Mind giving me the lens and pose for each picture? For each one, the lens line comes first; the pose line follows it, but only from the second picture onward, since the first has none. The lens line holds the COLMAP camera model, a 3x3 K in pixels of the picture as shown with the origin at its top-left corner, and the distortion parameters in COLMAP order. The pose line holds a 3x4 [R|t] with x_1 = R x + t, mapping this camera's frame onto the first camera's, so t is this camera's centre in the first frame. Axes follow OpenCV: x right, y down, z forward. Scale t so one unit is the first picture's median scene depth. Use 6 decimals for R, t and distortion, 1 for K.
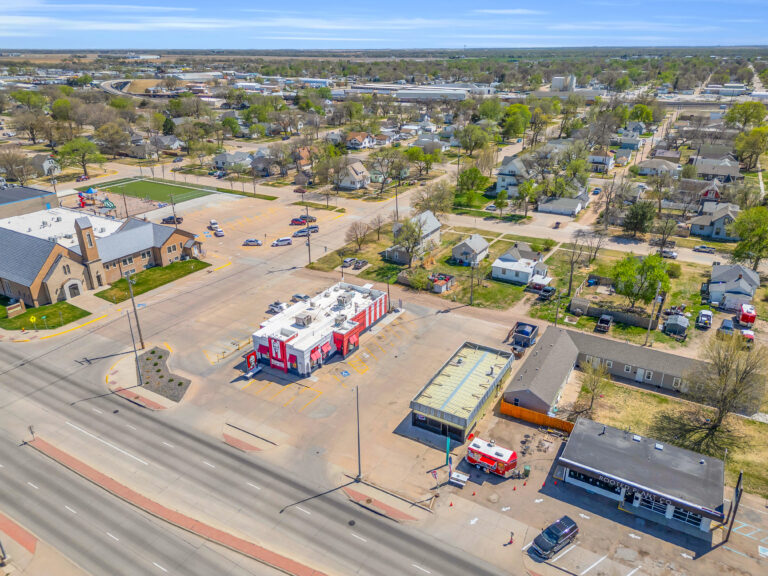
lens RADIAL K [[541.5, 0, 384.0], [0, 541.5, 288.0], [0, 0, 1]] dist [0.079505, -0.088230]
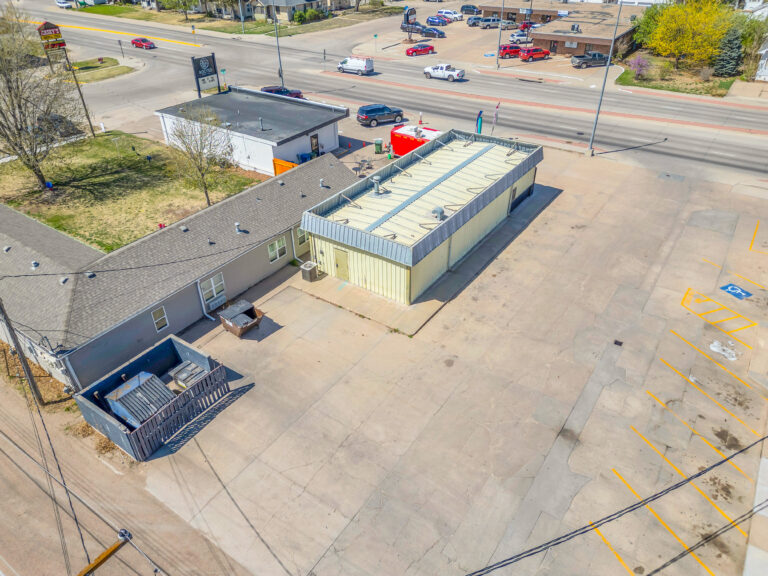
lens RADIAL K [[541.5, 0, 384.0], [0, 541.5, 288.0], [0, 0, 1]] dist [0.079505, -0.088230]
pose [[-0.997341, -0.025464, 0.068278, 0.115524], [0.044421, 0.530304, 0.846643, -0.140285], [-0.057767, 0.847425, -0.527763, 0.957332]]
